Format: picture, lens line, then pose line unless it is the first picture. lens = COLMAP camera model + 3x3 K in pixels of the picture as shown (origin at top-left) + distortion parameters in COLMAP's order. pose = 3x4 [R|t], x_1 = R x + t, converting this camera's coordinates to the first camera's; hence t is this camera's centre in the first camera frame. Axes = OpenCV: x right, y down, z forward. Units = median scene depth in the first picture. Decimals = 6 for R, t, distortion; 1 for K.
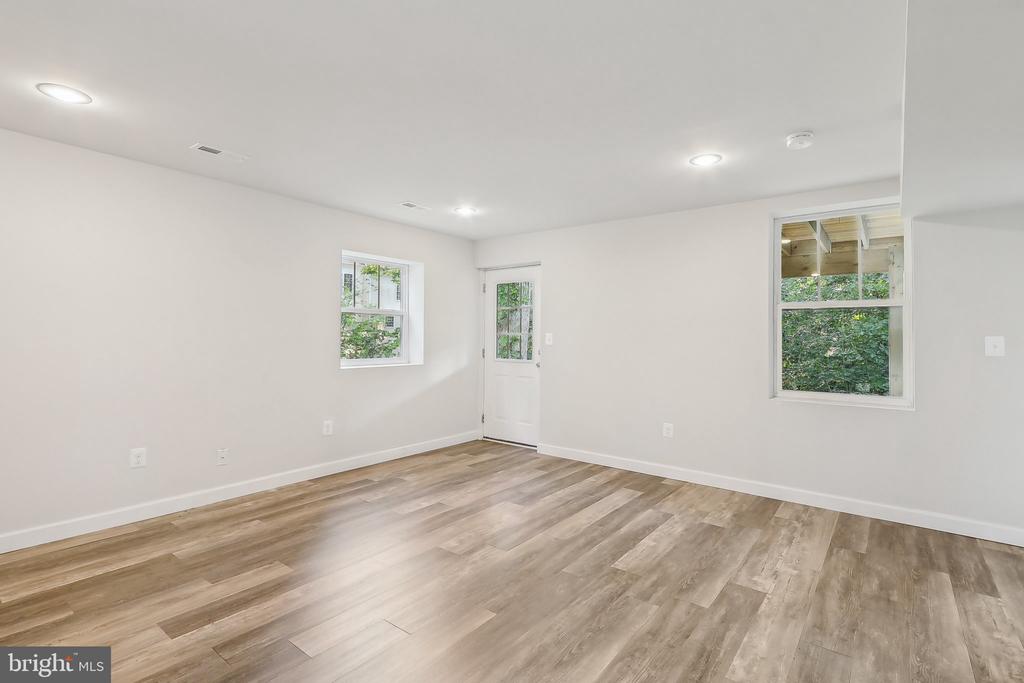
lens RADIAL K [[497.6, 0, 512.0], [0, 497.6, 341.5], [0, 0, 1]] dist [0.012647, -0.010799]
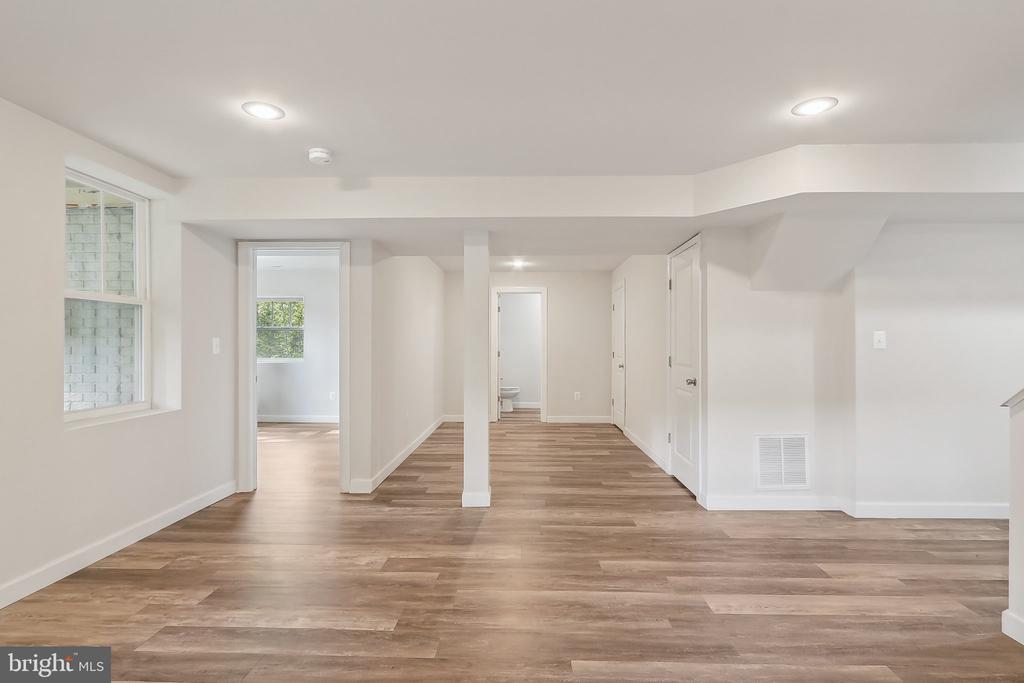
lens RADIAL K [[497.6, 0, 512.0], [0, 497.6, 341.5], [0, 0, 1]] dist [0.012647, -0.010799]
pose [[-0.591507, -0.004565, 0.806287, -0.539833], [-0.003331, 0.999989, 0.003218, -0.011307], [-0.806293, -0.000782, -0.591516, 1.290451]]
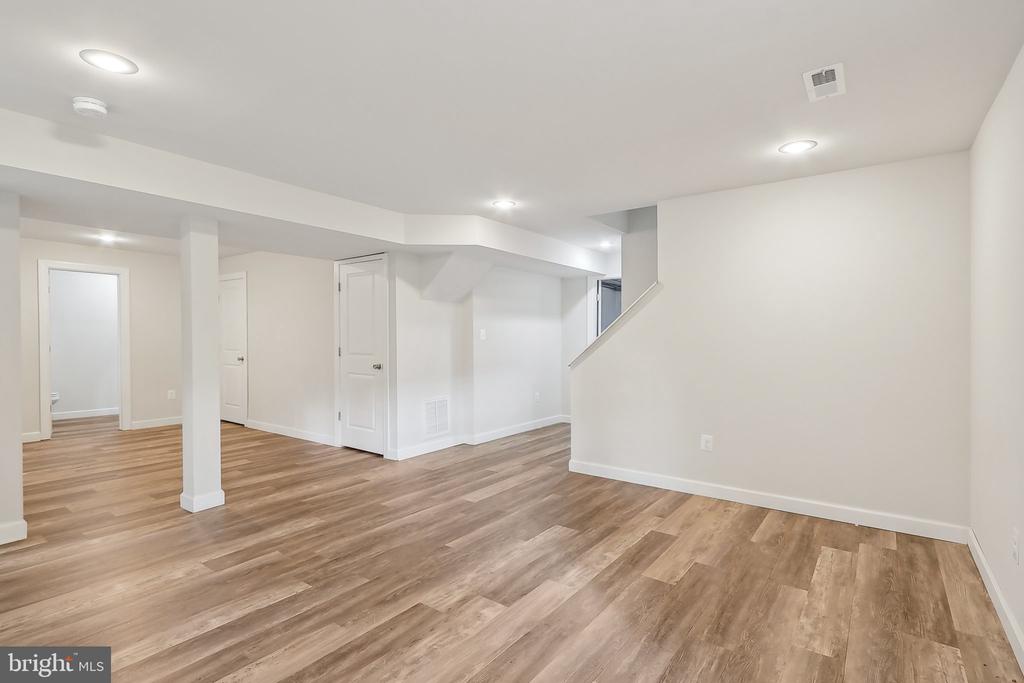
lens RADIAL K [[497.6, 0, 512.0], [0, 497.6, 341.5], [0, 0, 1]] dist [0.012647, -0.010799]
pose [[-0.999814, -0.010142, -0.016434, -0.147993], [-0.010383, 0.999839, 0.014630, -0.018416], [0.016283, 0.014798, -0.999758, 1.881884]]
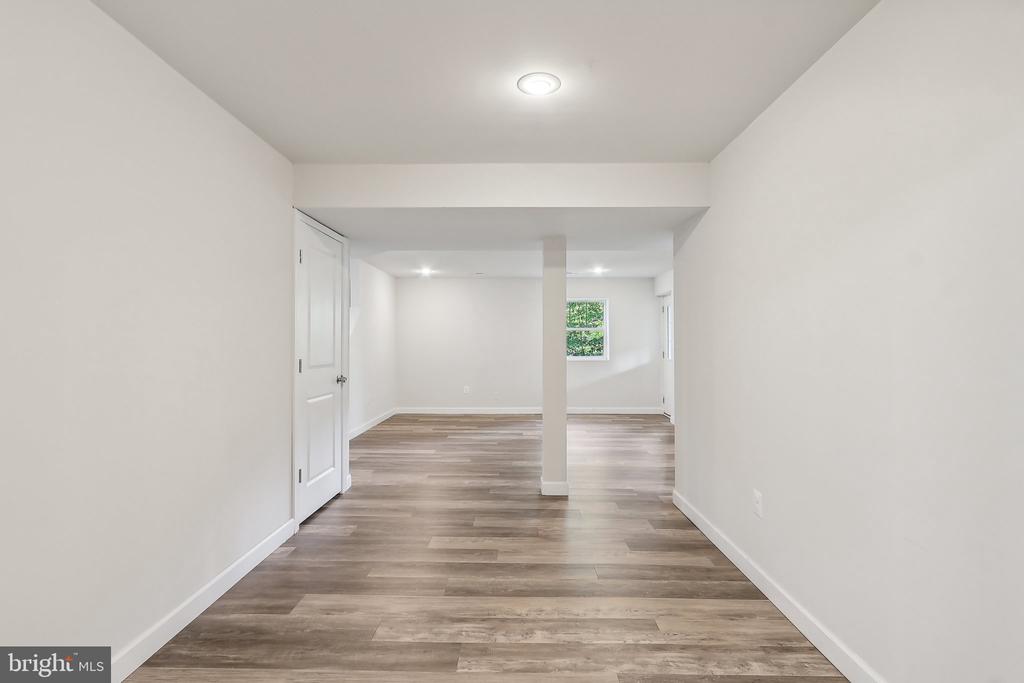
lens RADIAL K [[497.6, 0, 512.0], [0, 497.6, 341.5], [0, 0, 1]] dist [0.012647, -0.010799]
pose [[0.605265, -0.008929, -0.795974, 1.774097], [-0.002509, 0.999911, -0.013125, 0.015672], [0.796020, 0.009941, 0.605189, -0.476182]]
